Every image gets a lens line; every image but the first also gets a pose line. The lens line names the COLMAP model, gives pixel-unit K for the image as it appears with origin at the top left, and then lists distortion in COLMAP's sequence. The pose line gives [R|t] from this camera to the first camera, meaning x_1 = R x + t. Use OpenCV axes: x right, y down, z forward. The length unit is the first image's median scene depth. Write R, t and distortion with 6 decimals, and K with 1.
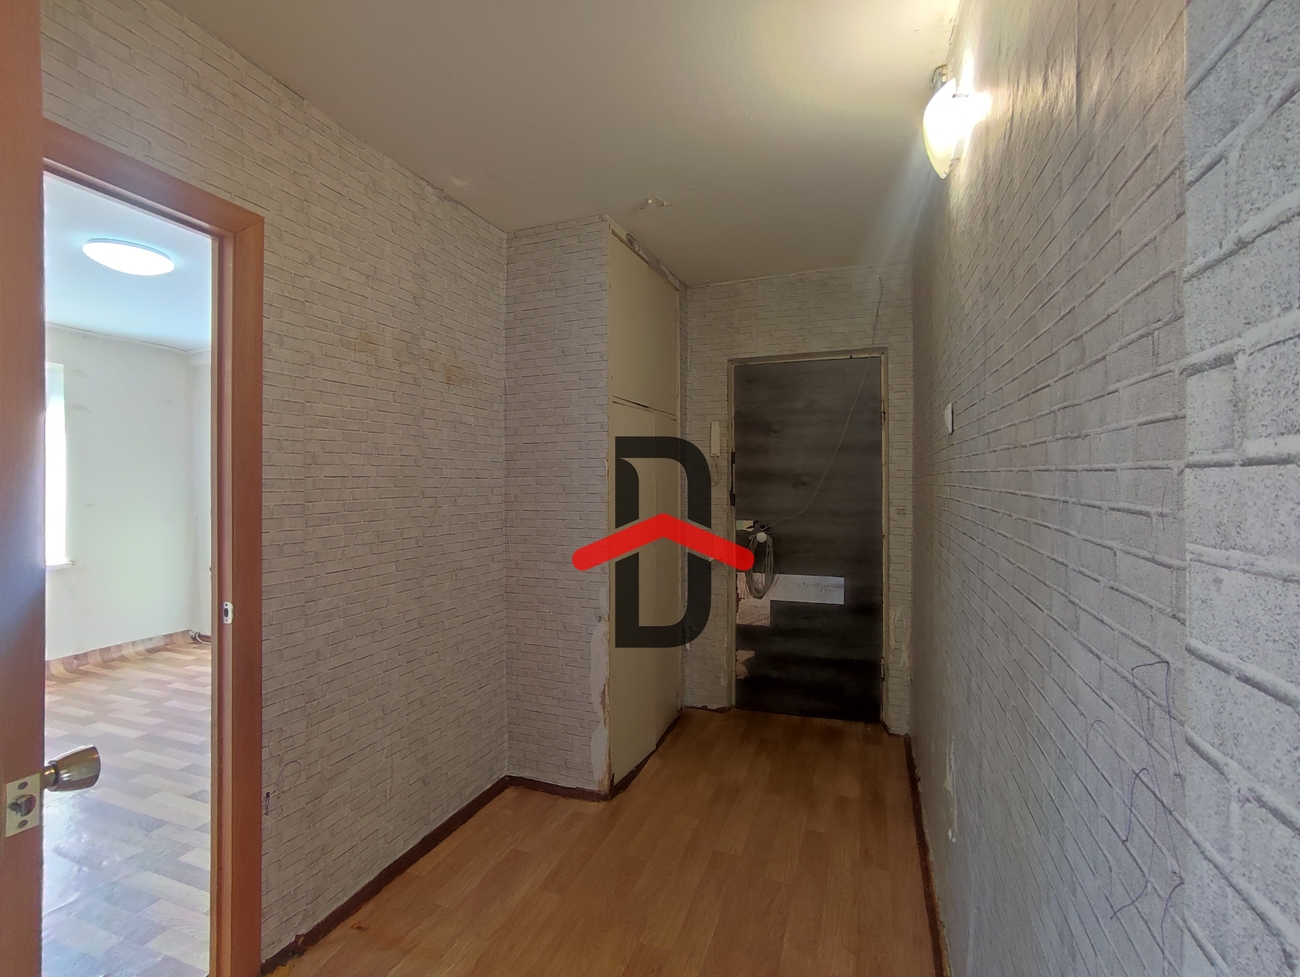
lens RADIAL K [[587.9, 0, 657.7], [0, 587.9, 489.2], [0, 0, 1]] dist [-0.021136, 0.004253]
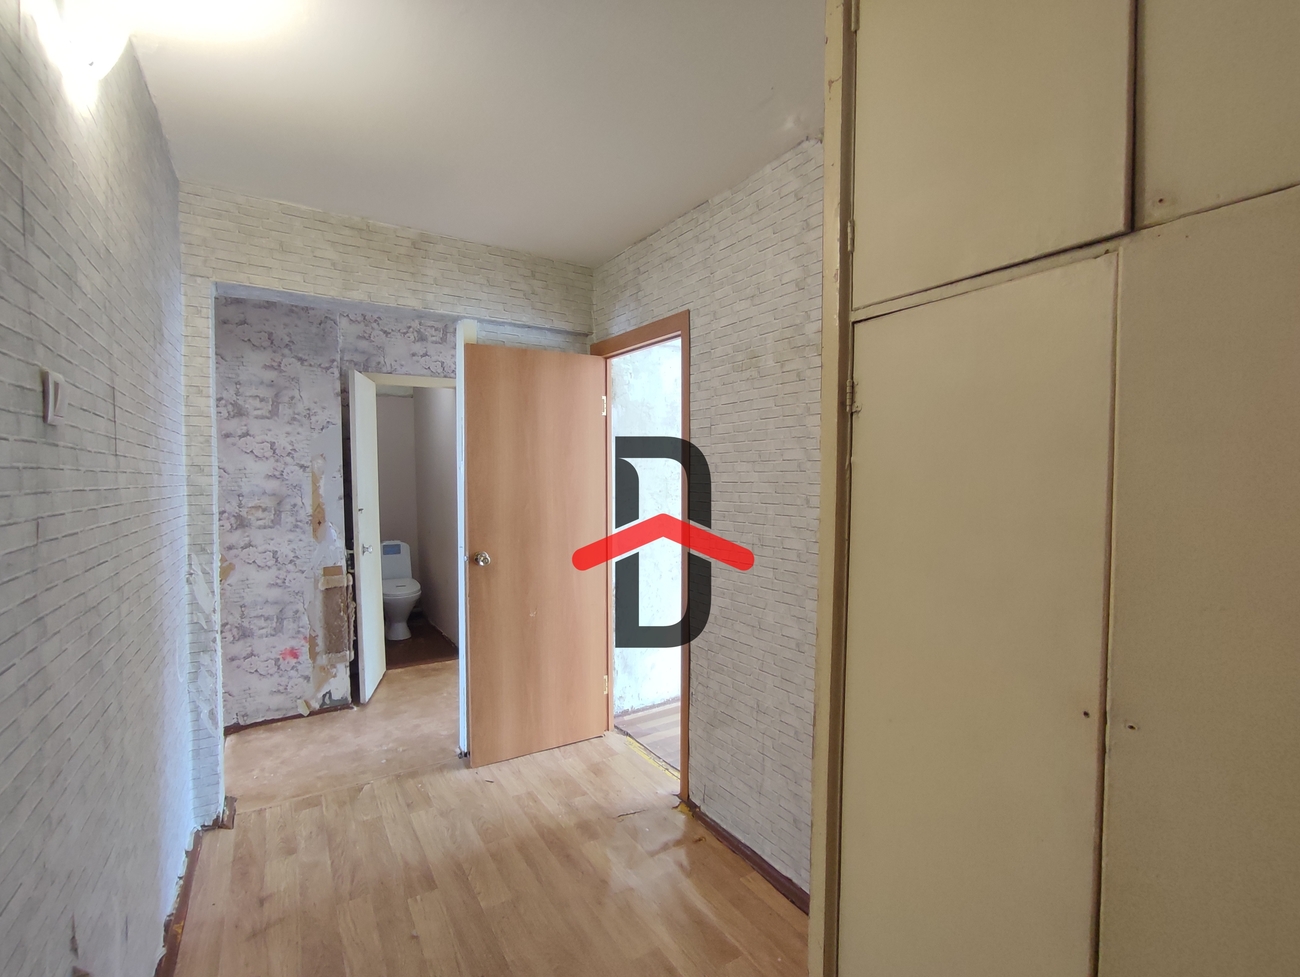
lens RADIAL K [[587.9, 0, 649.9], [0, 587.9, 491.1], [0, 0, 1]] dist [-0.021136, 0.004253]
pose [[-0.606976, 0.023933, -0.794360, 0.489363], [-0.011508, 0.999177, 0.038897, -0.045044], [0.794637, 0.032751, -0.606201, 1.511381]]
